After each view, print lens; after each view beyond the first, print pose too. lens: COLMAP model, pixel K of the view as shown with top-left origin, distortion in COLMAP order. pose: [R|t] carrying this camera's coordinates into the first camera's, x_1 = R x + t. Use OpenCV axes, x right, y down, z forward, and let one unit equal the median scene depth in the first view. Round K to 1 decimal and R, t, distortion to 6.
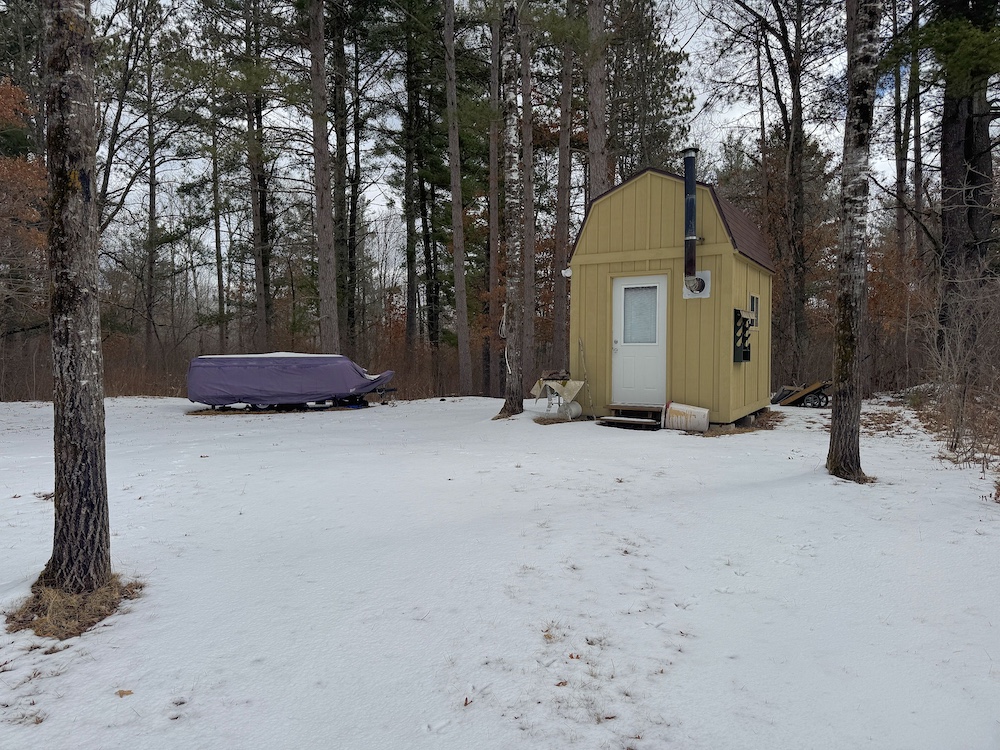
lens RADIAL K [[701.1, 0, 500.9], [0, 701.1, 378.6], [0, 0, 1]] dist [0.007208, -0.000509]
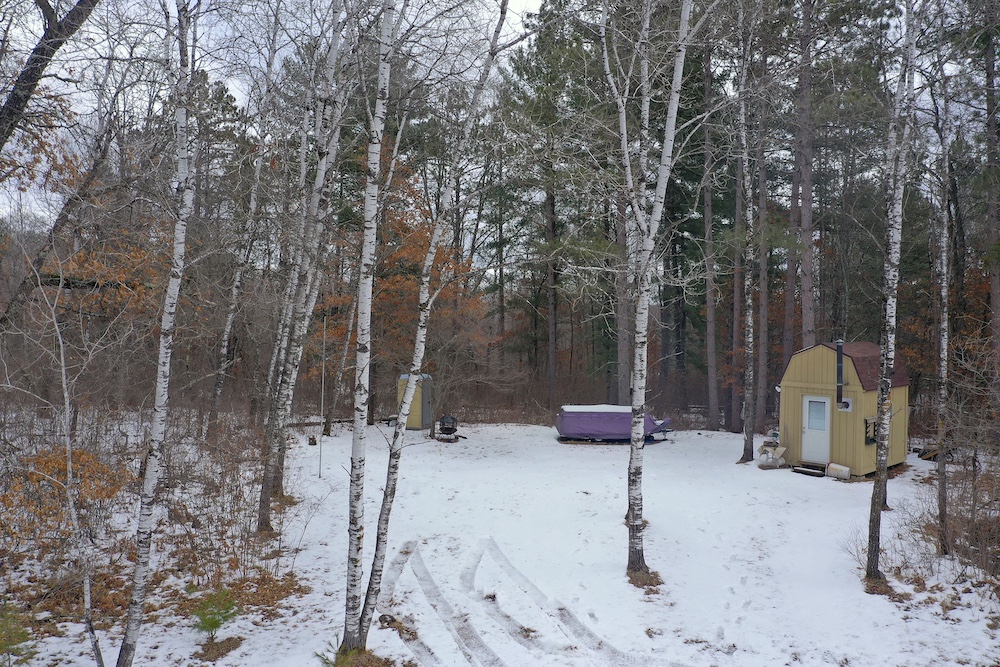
lens RADIAL K [[801.6, 0, 501.2], [0, 801.6, 331.0], [0, 0, 1]] dist [-0.005193, -0.002869]
pose [[0.958537, 0.015993, -0.284518, -0.012061], [-0.023892, 0.999419, -0.024314, -0.255857], [0.283964, 0.030104, 0.958362, -1.414408]]
